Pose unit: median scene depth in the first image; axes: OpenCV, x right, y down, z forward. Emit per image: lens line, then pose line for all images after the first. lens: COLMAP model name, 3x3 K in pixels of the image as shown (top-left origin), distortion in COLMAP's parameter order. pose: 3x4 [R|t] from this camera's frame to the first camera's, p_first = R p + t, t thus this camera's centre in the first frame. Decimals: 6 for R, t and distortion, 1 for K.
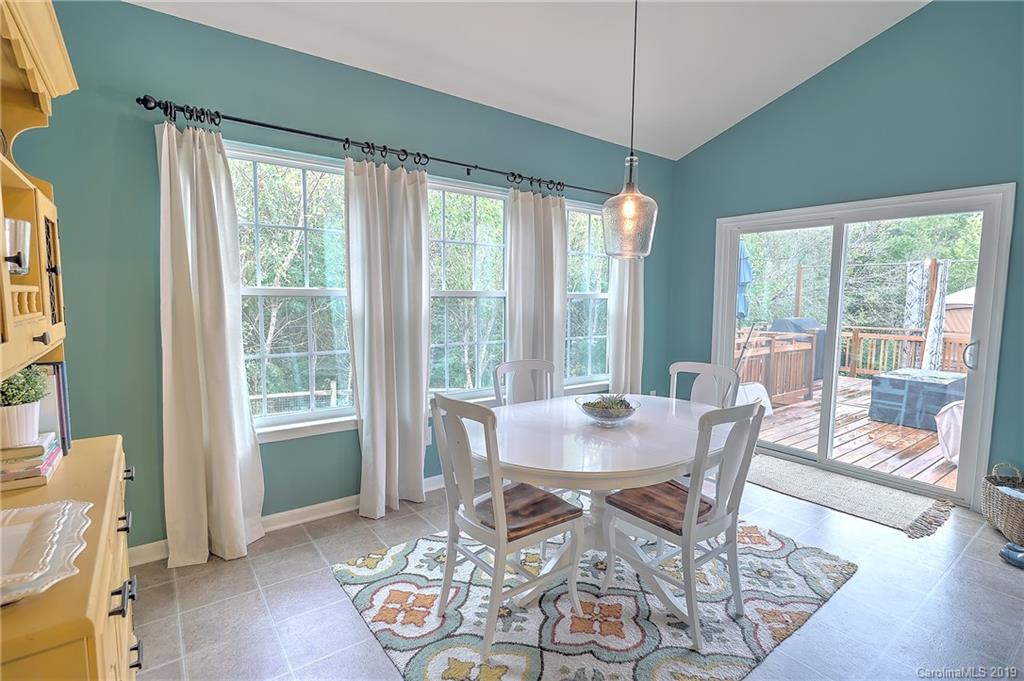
lens RADIAL K [[510.0, 0, 513.7], [0, 510.0, 342.6], [0, 0, 1]] dist [0.012169, 0.001684]
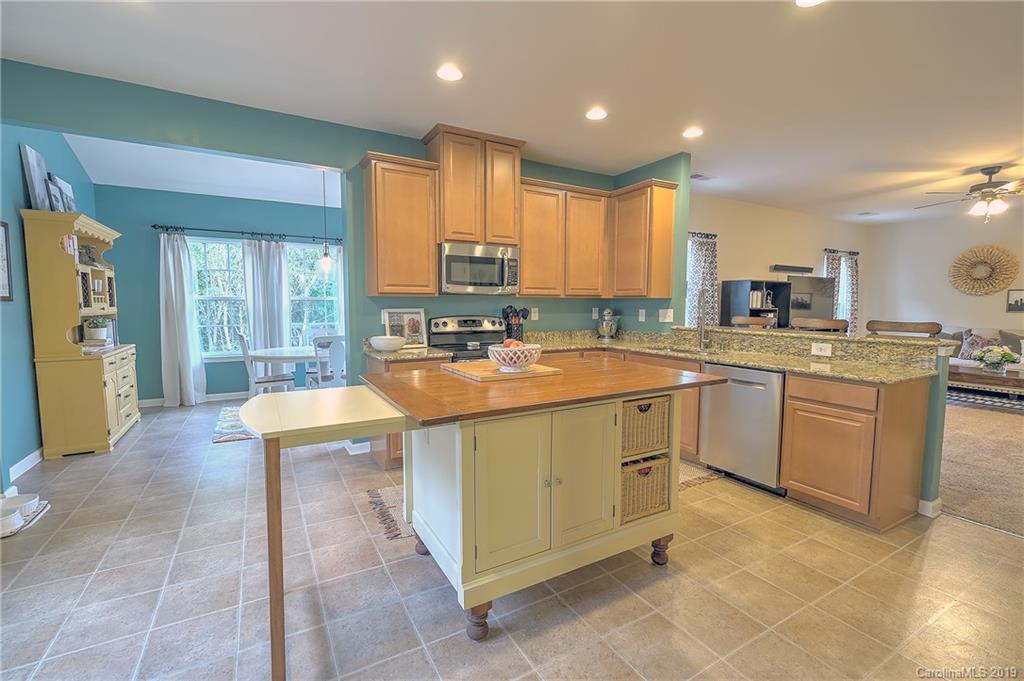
lens RADIAL K [[451.6, 0, 505.2], [0, 451.6, 339.8], [0, 0, 1]] dist [-0.003344, -0.000798]
pose [[0.994097, 0.004903, -0.108387, 1.246663], [-0.006060, 0.999928, -0.010351, 0.121513], [0.108329, 0.010947, 0.994055, -1.034238]]
